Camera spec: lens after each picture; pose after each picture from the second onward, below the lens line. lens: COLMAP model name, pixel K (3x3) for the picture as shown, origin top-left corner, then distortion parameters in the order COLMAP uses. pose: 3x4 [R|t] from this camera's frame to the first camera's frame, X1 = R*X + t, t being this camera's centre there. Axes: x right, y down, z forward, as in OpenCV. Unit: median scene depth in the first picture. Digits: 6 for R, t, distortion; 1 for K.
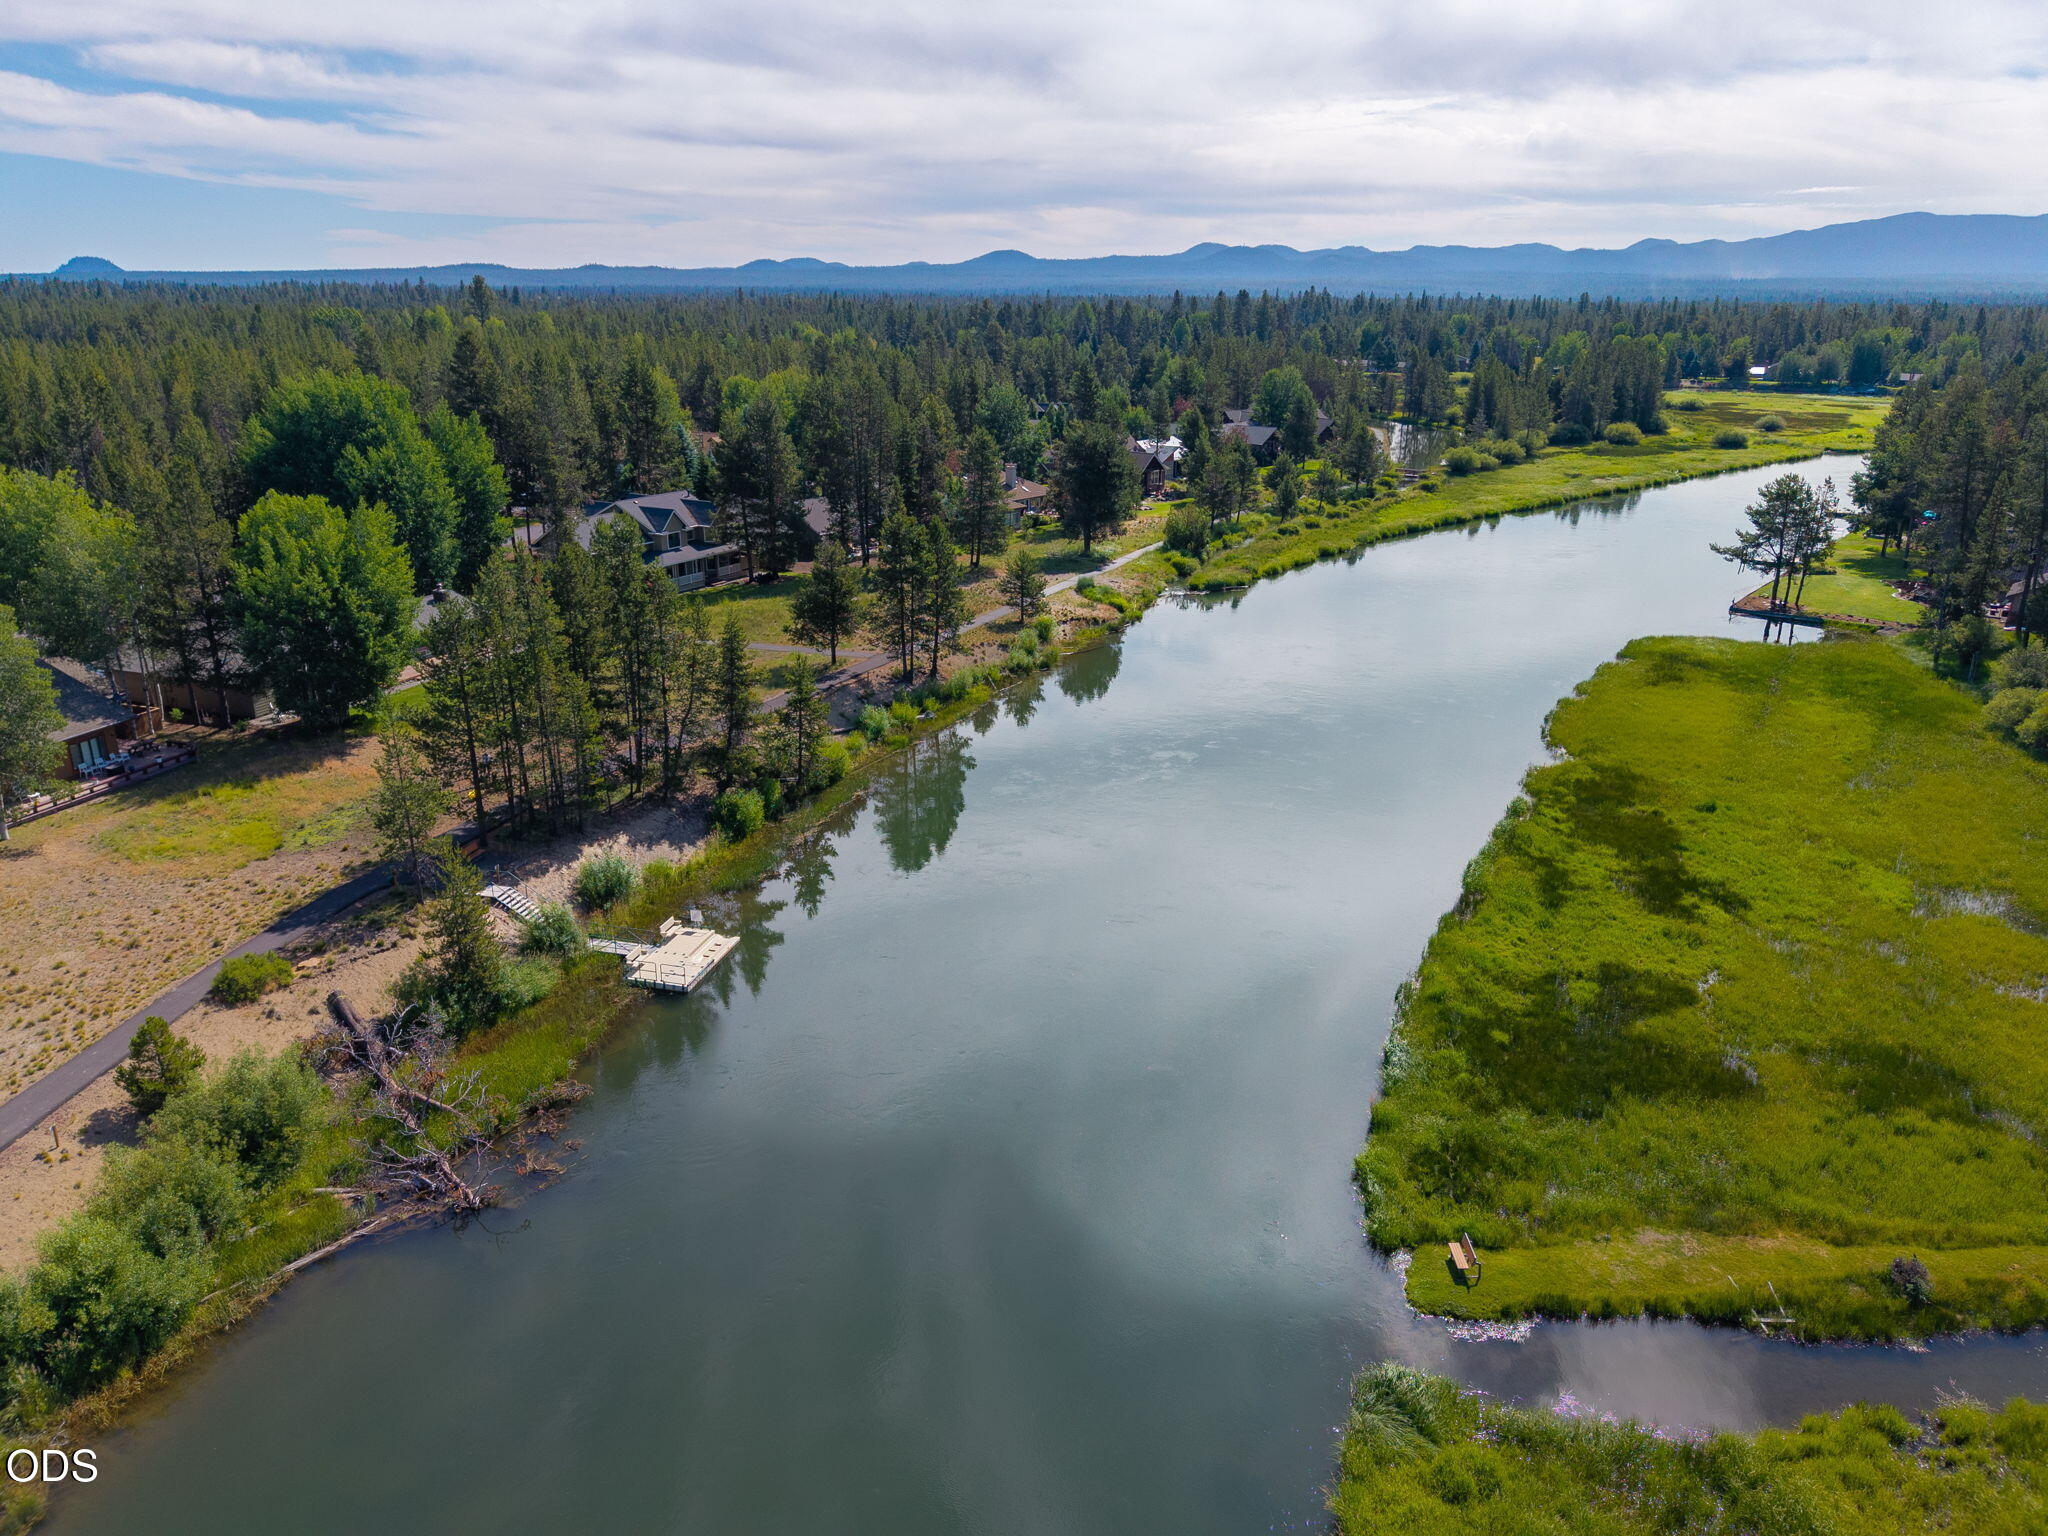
lens RADIAL K [[1350.0, 0, 1024.0], [0, 1350.0, 768.0], [0, 0, 1]] dist [0.063927, -0.090076]
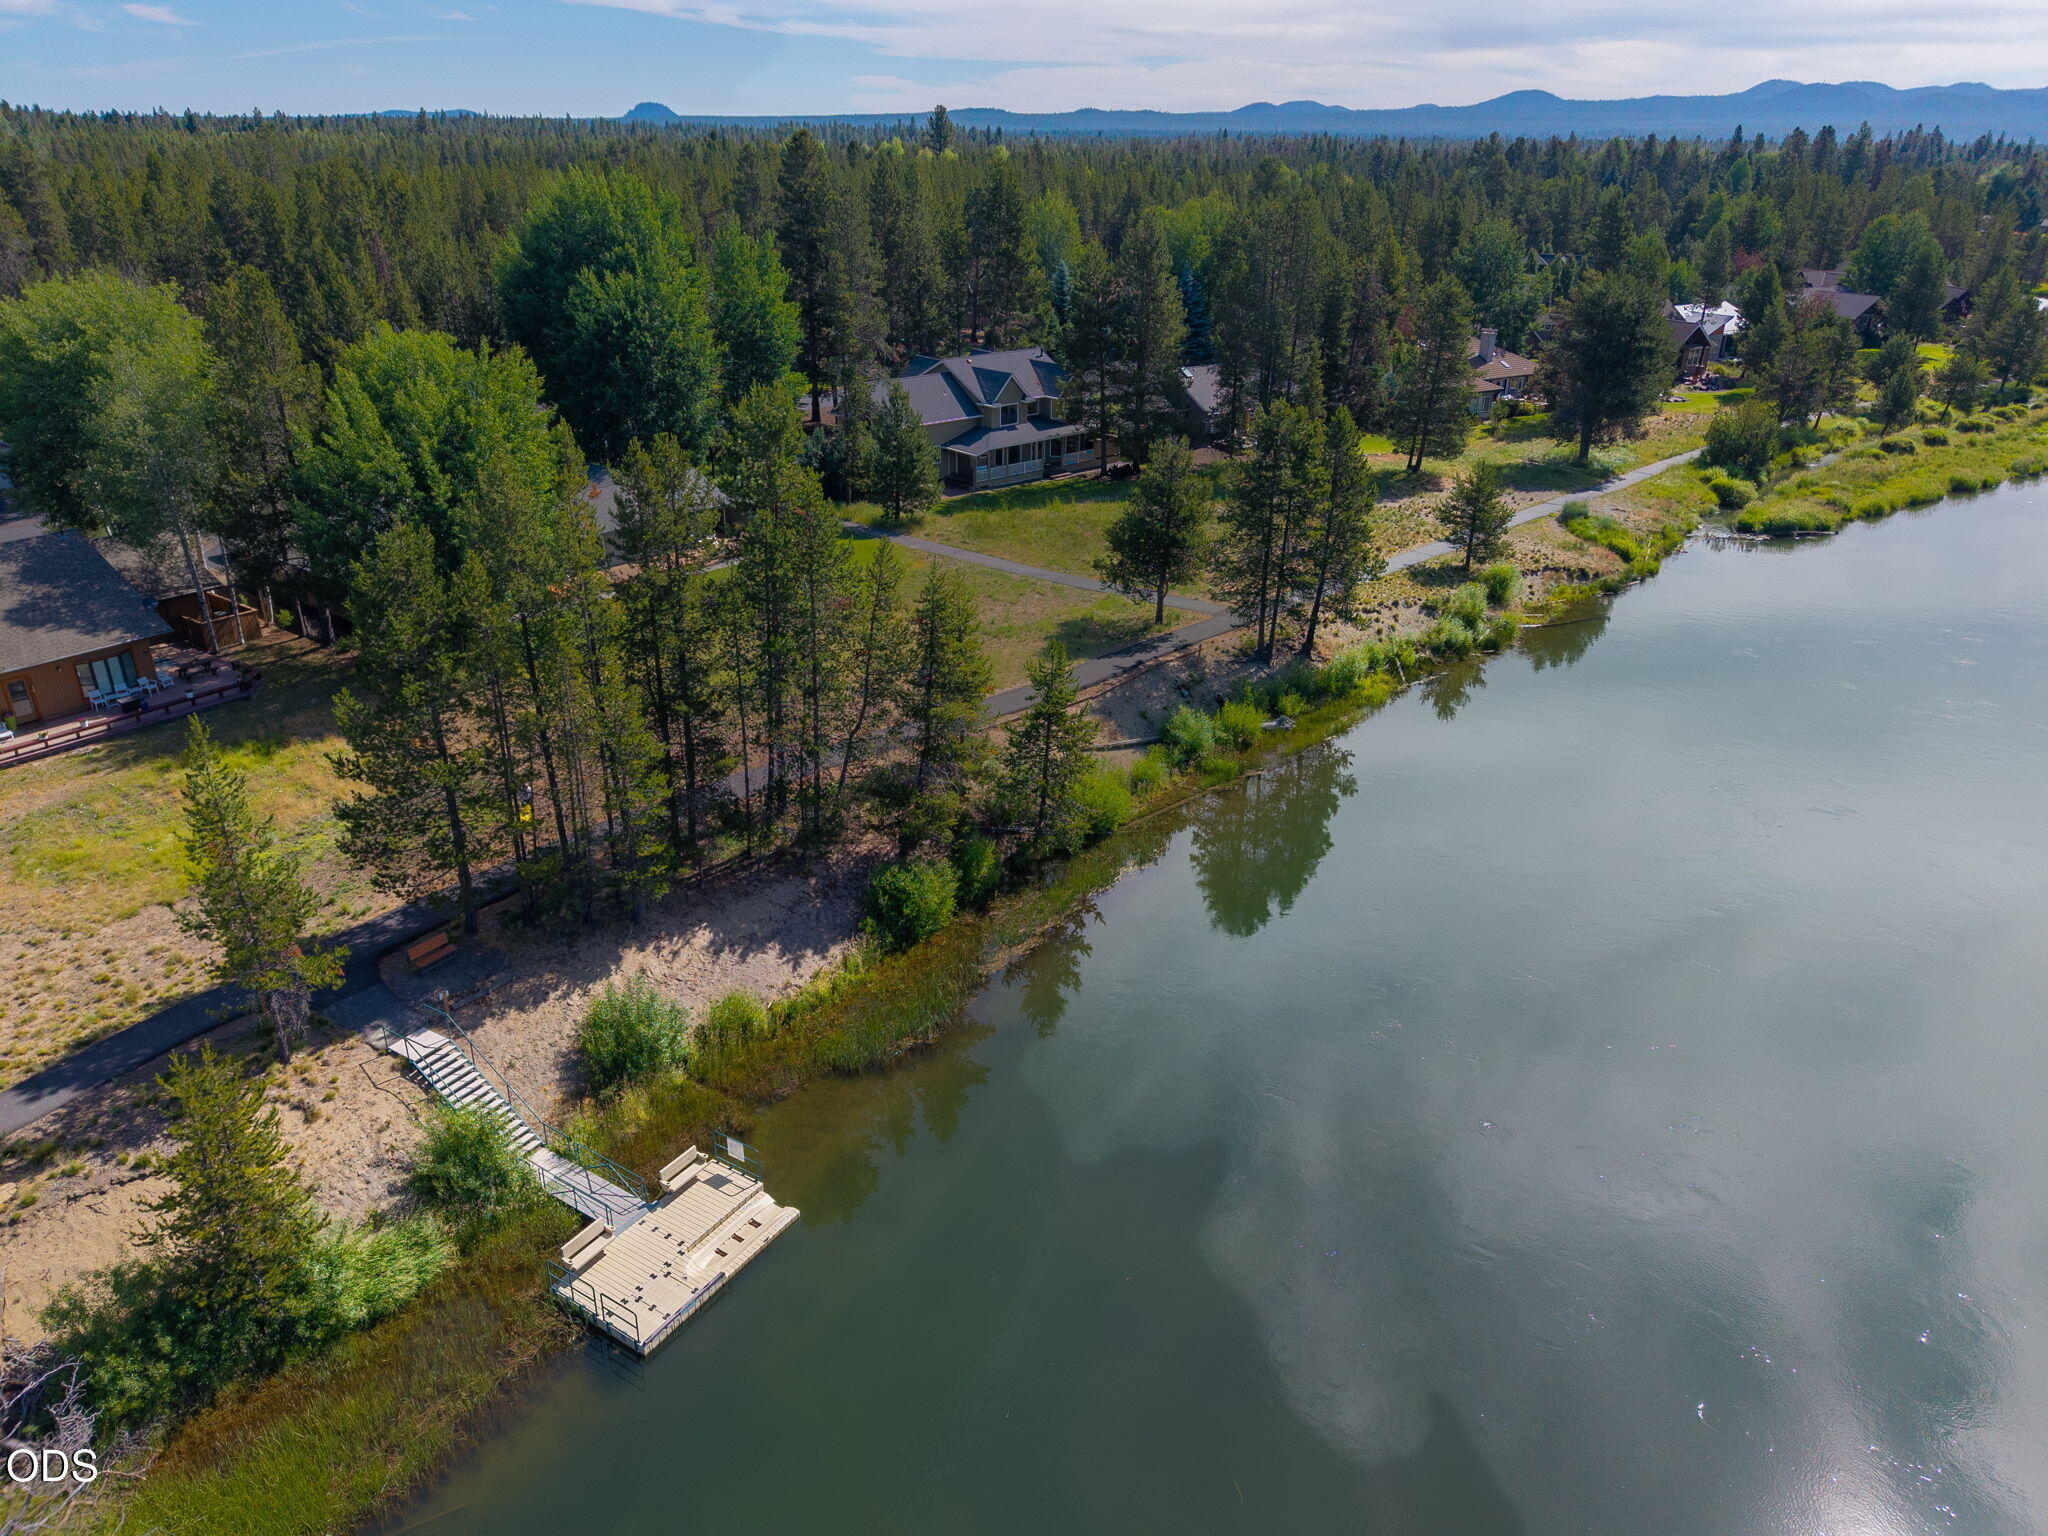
lens RADIAL K [[1350.0, 0, 1024.0], [0, 1350.0, 768.0], [0, 0, 1]] dist [0.063927, -0.090076]
pose [[0.945414, 0.138646, -0.294908, 0.003191], [-0.109895, 0.987612, 0.112007, -0.051720], [0.306784, -0.073484, 0.948938, 0.235952]]
